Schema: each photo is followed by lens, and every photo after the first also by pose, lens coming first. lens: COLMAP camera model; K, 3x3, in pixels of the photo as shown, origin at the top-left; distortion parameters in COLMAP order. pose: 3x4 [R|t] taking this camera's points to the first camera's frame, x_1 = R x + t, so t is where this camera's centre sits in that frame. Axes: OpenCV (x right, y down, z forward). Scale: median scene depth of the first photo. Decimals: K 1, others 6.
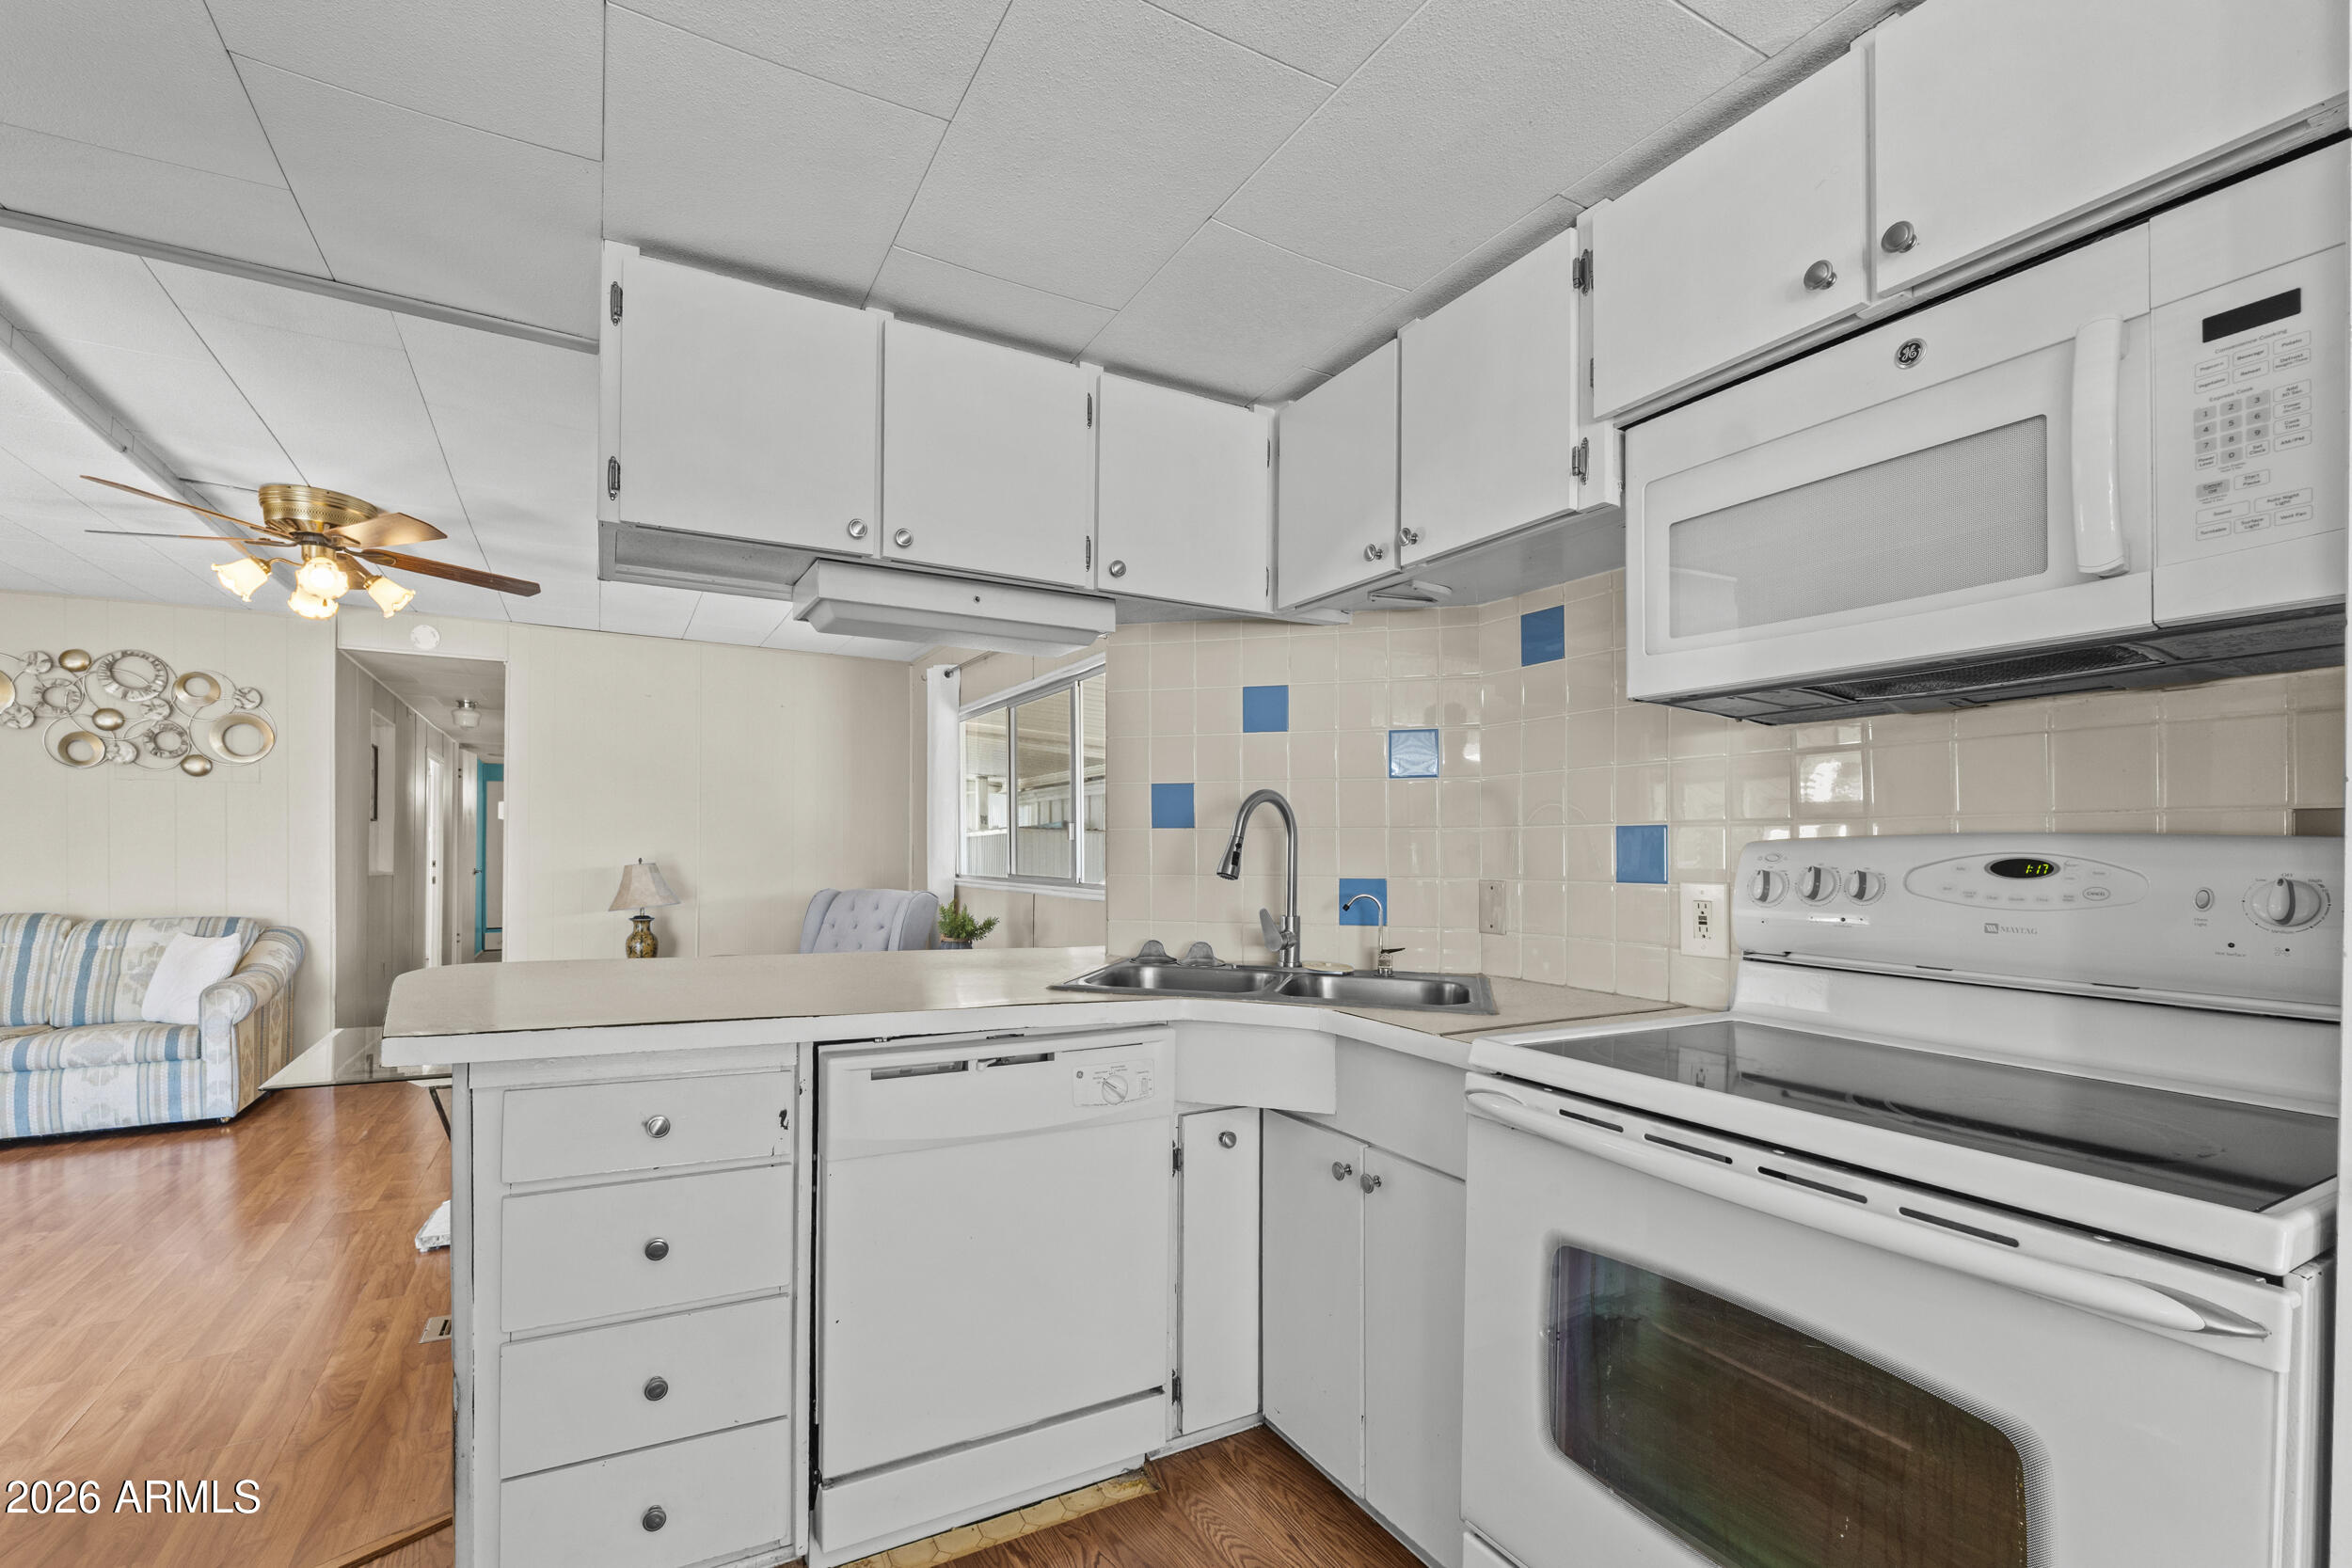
lens RADIAL K [[1006.7, 0, 1139.2], [0, 1006.7, 861.2], [0, 0, 1]] dist [-0.007344, 0.000340]
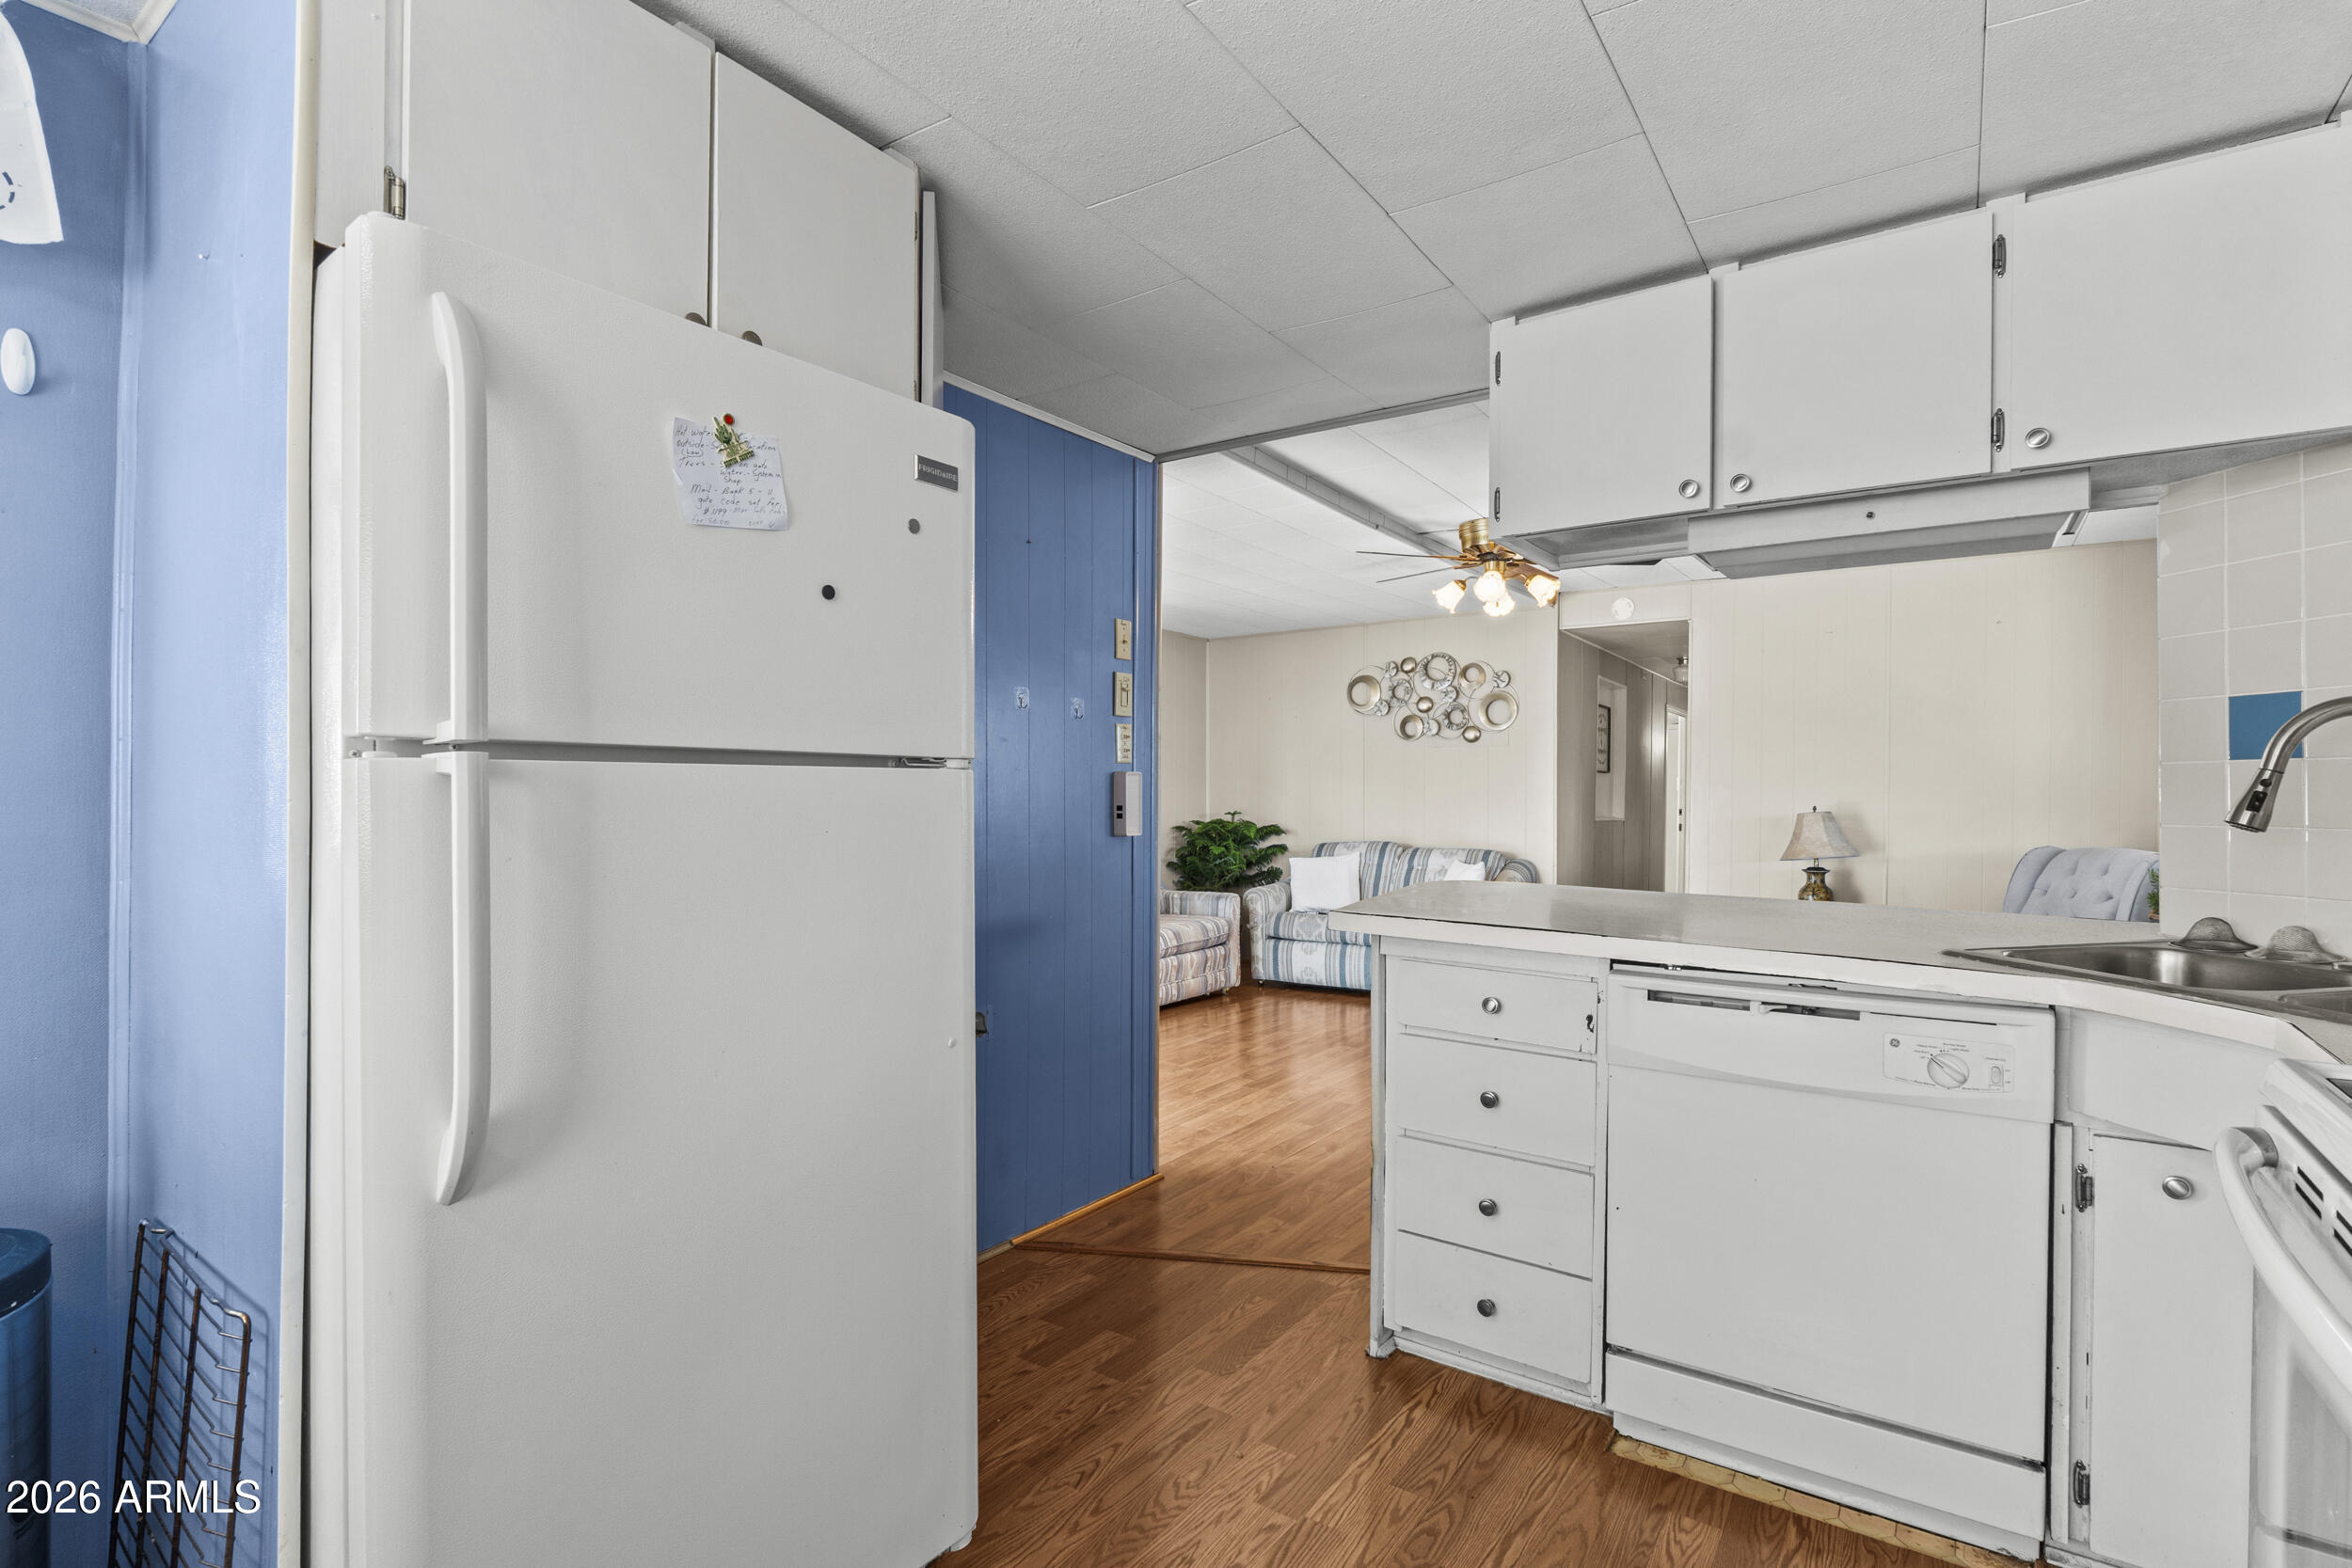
lens RADIAL K [[1110.6, 0, 1178.8], [0, 1110.6, 809.1], [0, 0, 1]] dist [-0.000472, -0.000142]
pose [[0.450102, 0.005961, -0.892957, 0.203175], [-0.008944, 0.999958, 0.002166, 0.003614], [0.892932, 0.007012, 0.450136, -0.002839]]
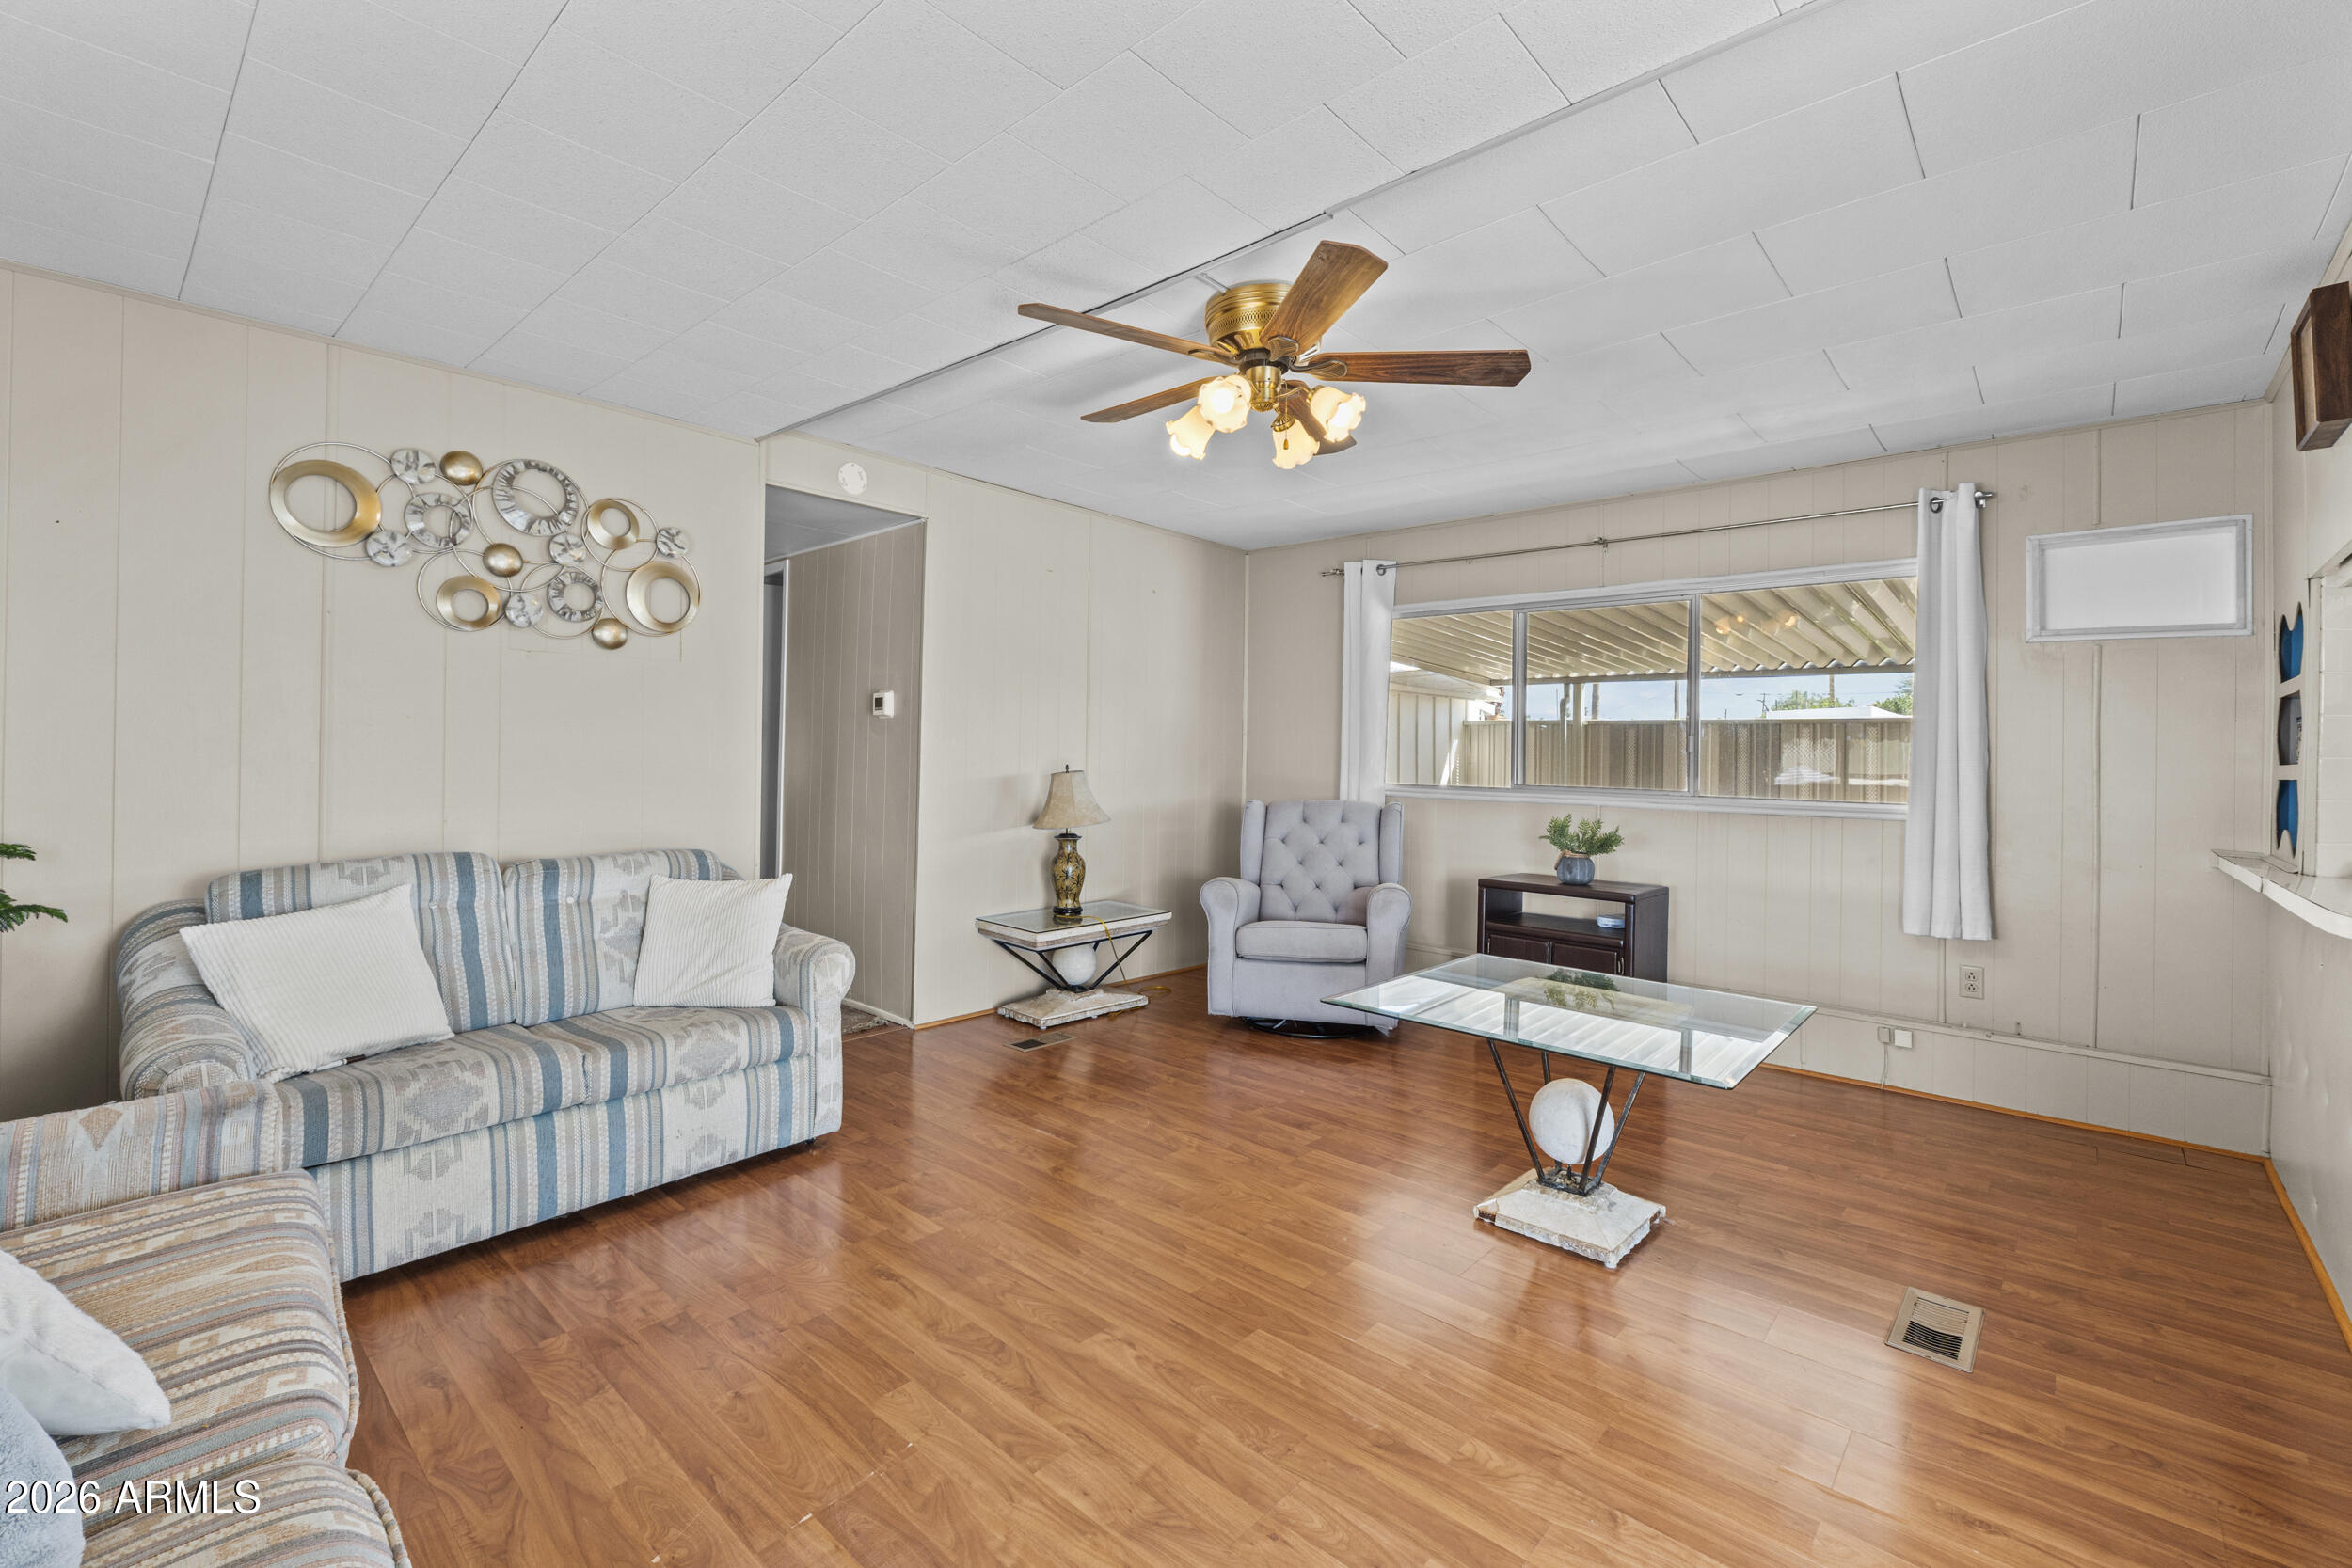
lens RADIAL K [[995.7, 0, 1163.9], [0, 995.7, 762.0], [0, 0, 1]] dist [-0.008505, -0.000051]
pose [[0.945247, 0.007071, 0.326278, -0.849758], [-0.010518, 0.999906, 0.008803, -0.017355], [-0.326185, -0.011753, 0.945233, 0.230263]]
